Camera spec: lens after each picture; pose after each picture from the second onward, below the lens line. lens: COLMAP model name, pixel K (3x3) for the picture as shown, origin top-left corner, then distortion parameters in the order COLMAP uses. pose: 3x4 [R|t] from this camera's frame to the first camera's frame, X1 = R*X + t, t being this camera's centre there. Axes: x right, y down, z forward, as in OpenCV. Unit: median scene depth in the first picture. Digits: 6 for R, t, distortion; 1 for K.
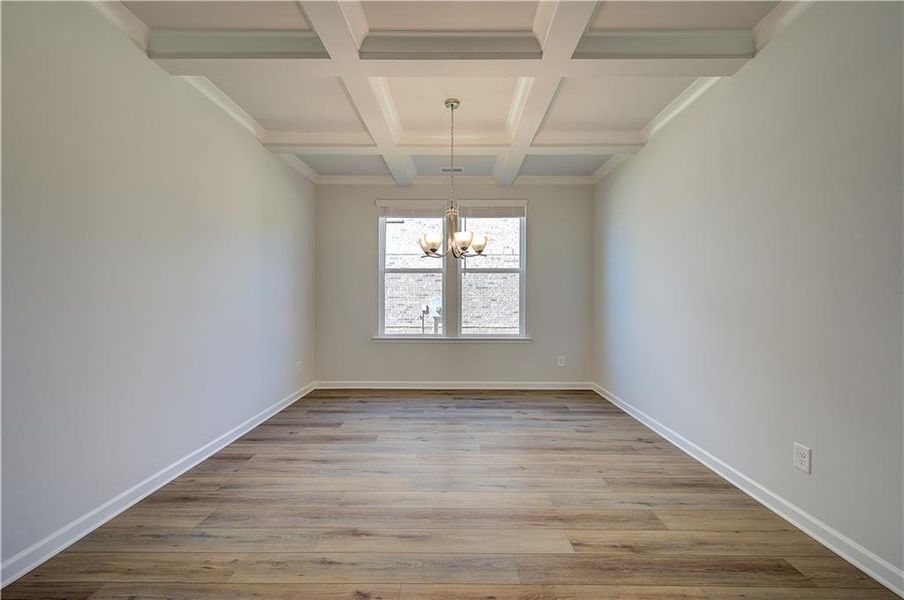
lens RADIAL K [[361.2, 0, 452.0], [0, 361.2, 300.0], [0, 0, 1]] dist [0.003080, 0.000056]
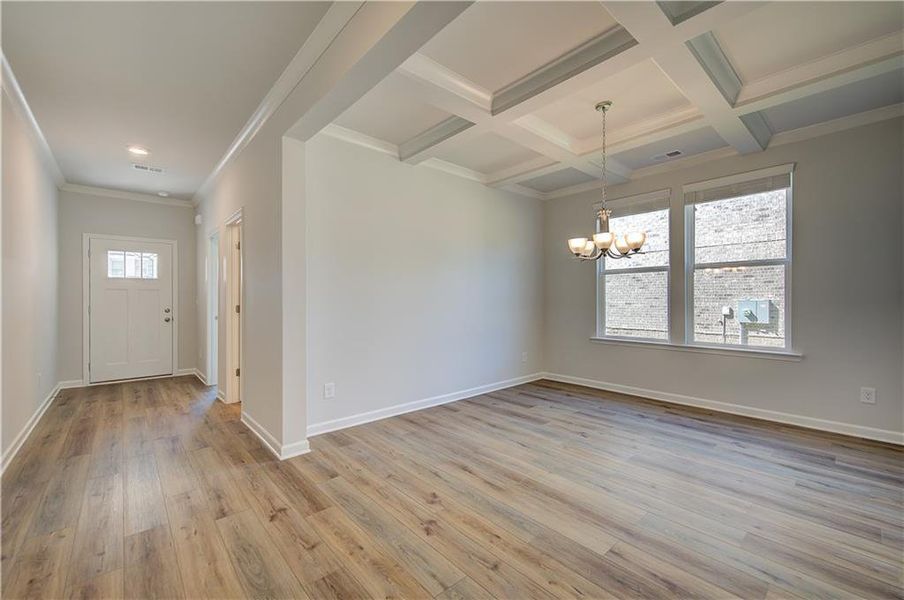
lens RADIAL K [[372.9, 0, 464.1], [0, 372.9, 298.3], [0, 0, 1]] dist [0.005557, -0.000112]
pose [[0.679129, -0.006932, -0.733986, 0.453310], [0.000609, 0.999960, -0.008880, 0.000806], [0.734019, 0.005584, 0.679106, 0.009991]]
